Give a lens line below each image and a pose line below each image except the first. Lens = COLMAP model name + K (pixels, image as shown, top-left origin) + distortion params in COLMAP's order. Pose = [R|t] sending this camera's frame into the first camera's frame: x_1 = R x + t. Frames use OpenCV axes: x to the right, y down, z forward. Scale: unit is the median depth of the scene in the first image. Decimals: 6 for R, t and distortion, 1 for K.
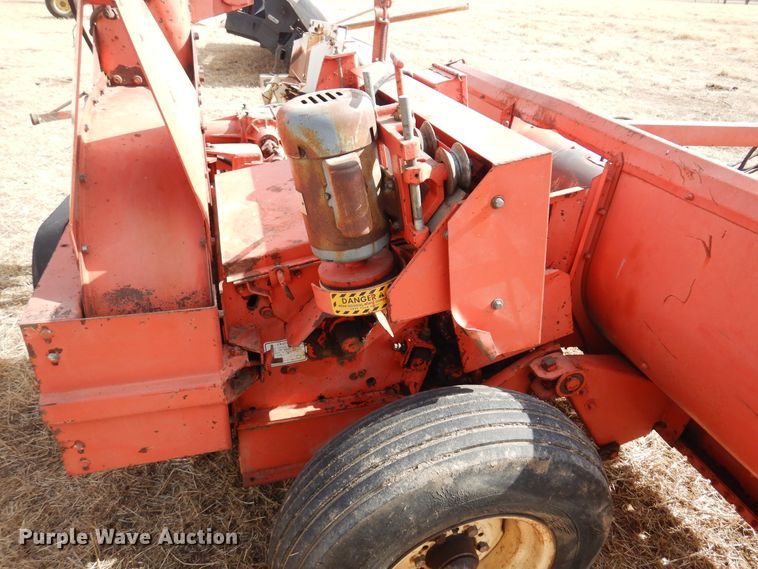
lens RADIAL K [[534.2, 0, 379.0], [0, 534.2, 284.5], [0, 0, 1]] dist [0.009617, -0.002193]
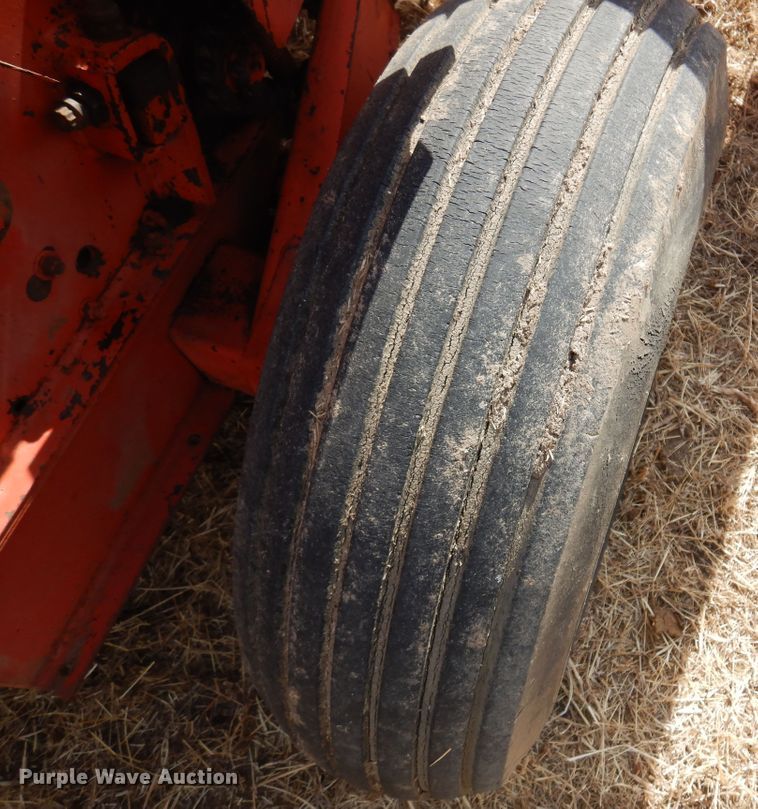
lens RADIAL K [[761.0, 0, 529.0], [0, 761.0, 404.3], [0, 0, 1]] dist [0.050629, 0.000677]
pose [[0.577908, -0.766610, 0.279878, -0.073744], [0.445220, 0.583571, 0.679135, 0.035664], [-0.683960, -0.267870, 0.678560, 0.574176]]
